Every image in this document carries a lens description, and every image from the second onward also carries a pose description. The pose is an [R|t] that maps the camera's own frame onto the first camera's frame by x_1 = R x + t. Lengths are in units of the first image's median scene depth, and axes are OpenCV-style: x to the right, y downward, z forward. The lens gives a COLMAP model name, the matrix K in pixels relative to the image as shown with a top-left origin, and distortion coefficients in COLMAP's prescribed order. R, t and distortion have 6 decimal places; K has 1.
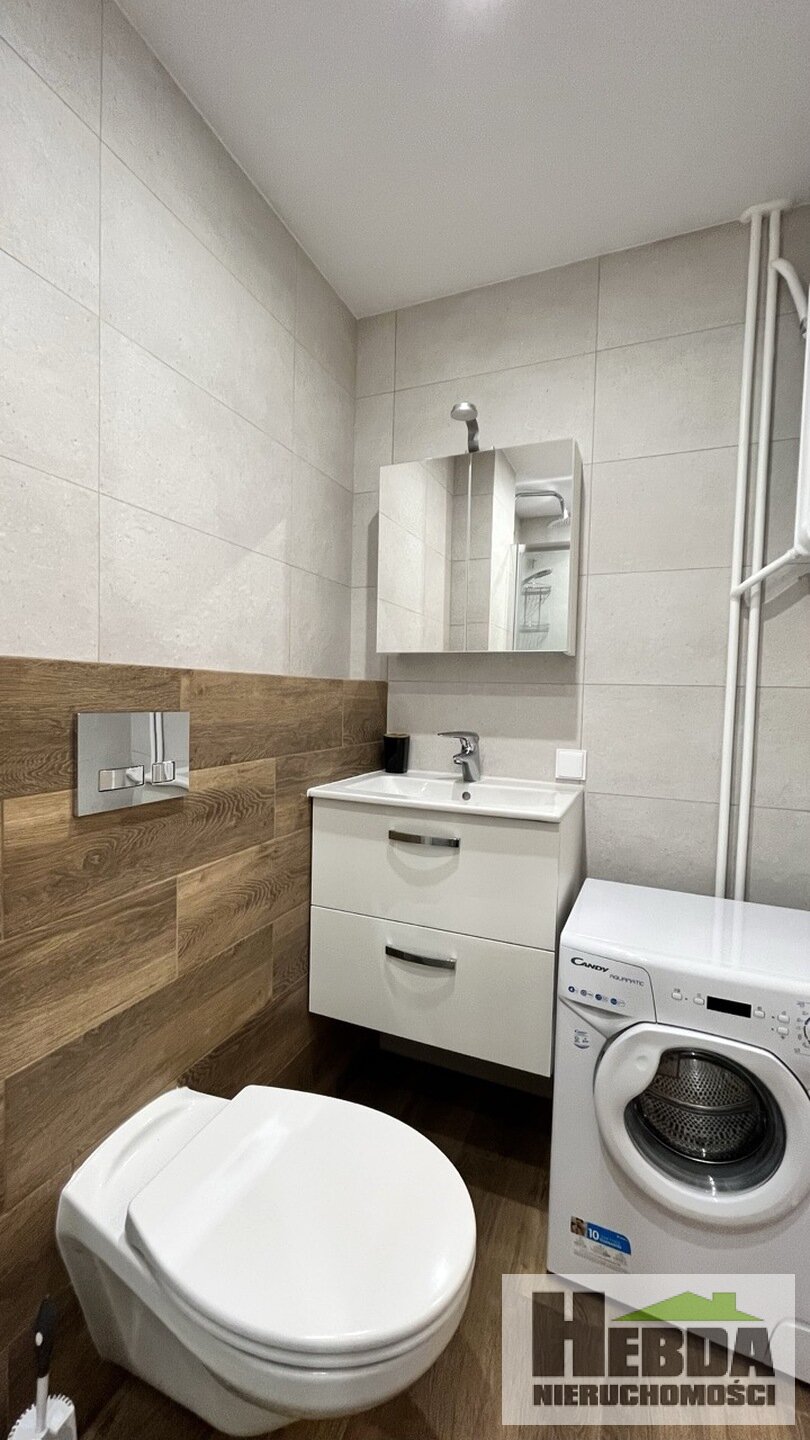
lens RADIAL K [[575.2, 0, 400.4], [0, 575.2, 721.7], [0, 0, 1]] dist [-0.004591, -0.000042]
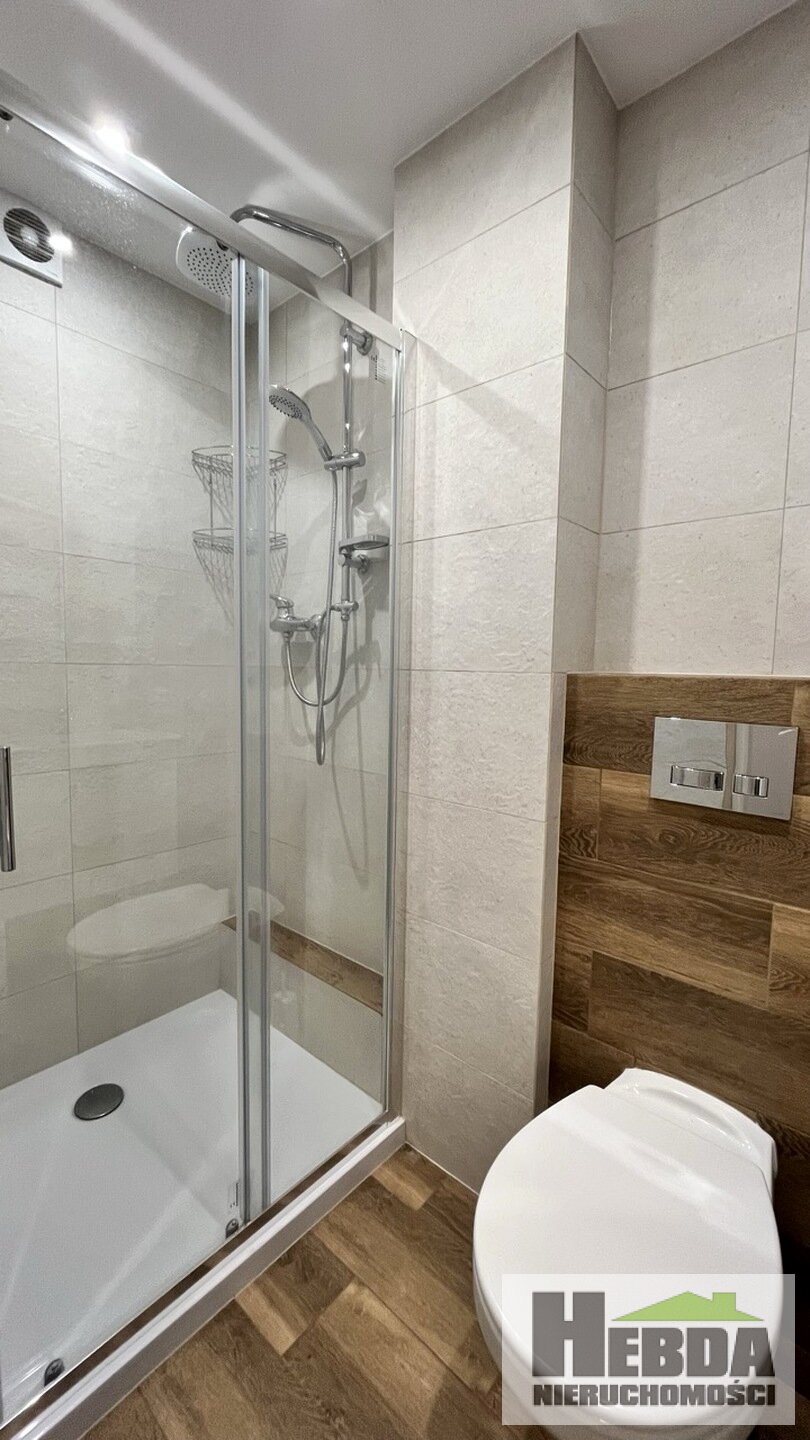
lens RADIAL K [[575.2, 0, 401.6], [0, 575.2, 715.2], [0, 0, 1]] dist [-0.004591, -0.000042]
pose [[-0.309627, 0.053829, -0.949333, 0.740631], [-0.069051, 0.994487, 0.078910, -0.072234], [0.948348, 0.089985, -0.304203, 0.765672]]
